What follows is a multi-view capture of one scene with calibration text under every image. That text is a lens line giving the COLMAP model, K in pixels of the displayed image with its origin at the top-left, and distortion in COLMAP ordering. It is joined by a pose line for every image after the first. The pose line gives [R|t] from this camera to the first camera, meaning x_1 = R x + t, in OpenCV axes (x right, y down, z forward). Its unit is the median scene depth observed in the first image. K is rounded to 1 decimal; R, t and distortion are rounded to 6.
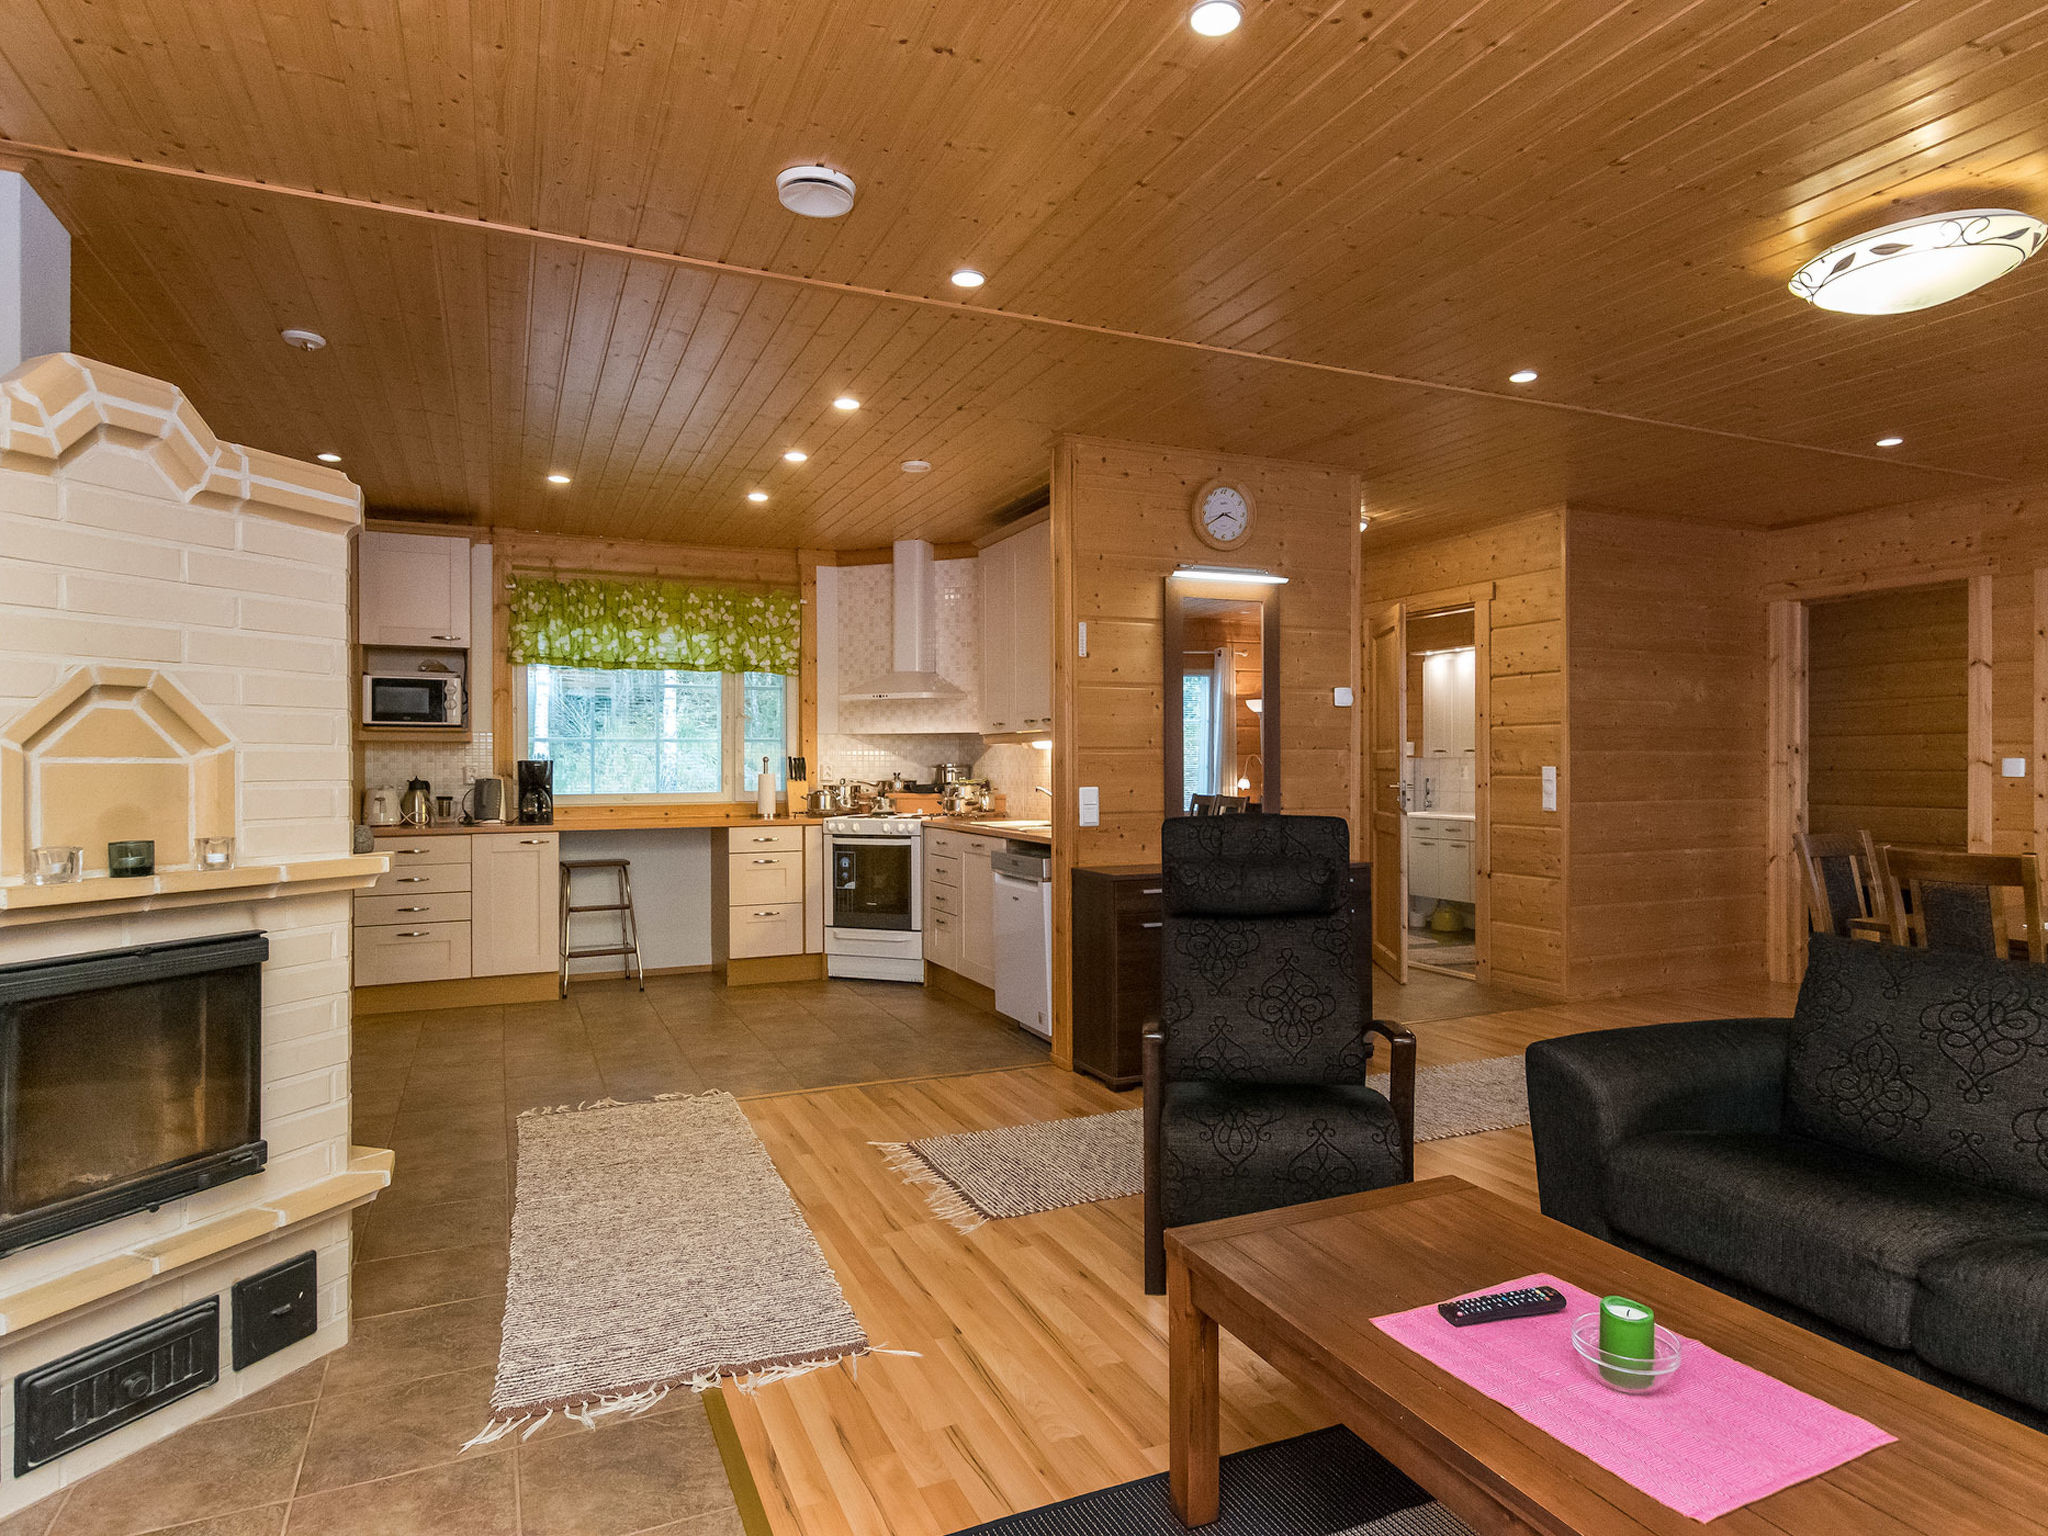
lens RADIAL K [[1186.6, 0, 1024.0], [0, 1186.6, 768.0], [0, 0, 1]] dist [0.002074, 0.000393]
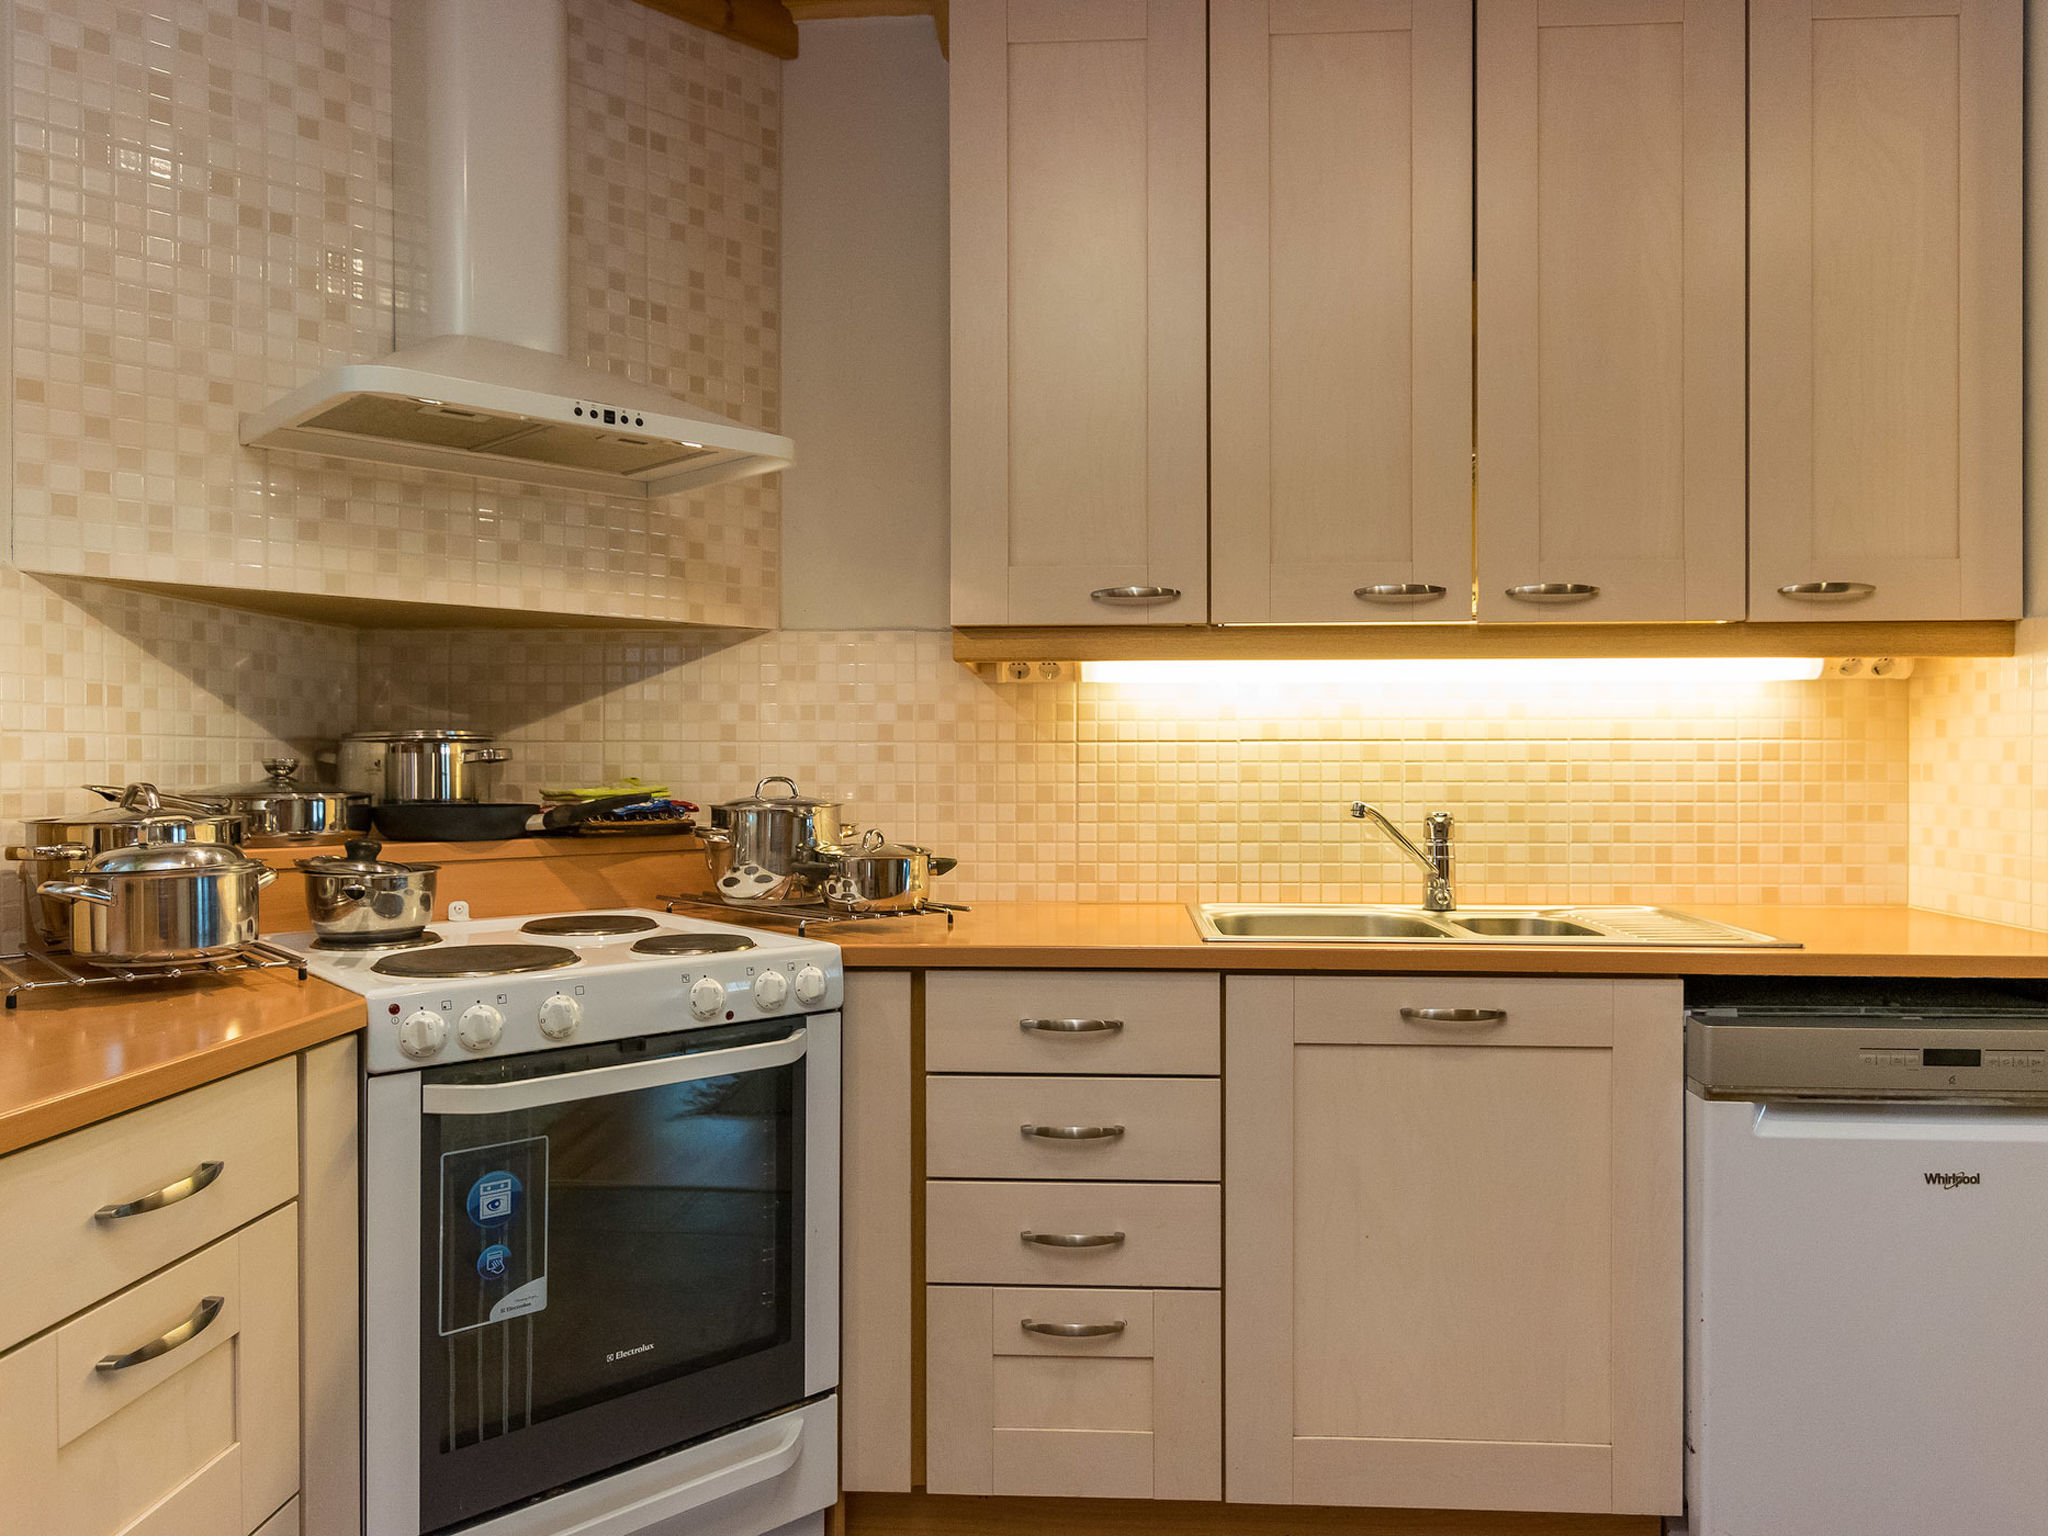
lens RADIAL K [[1391.1, 0, 1024.0], [0, 1391.1, 768.0], [0, 0, 1]] dist [-0.000425, -0.000936]
pose [[0.441121, 0.000358, 0.897448, -0.324119], [0.003955, 0.999989, -0.002342, 0.007470], [-0.897439, 0.004582, 0.441115, 0.813383]]
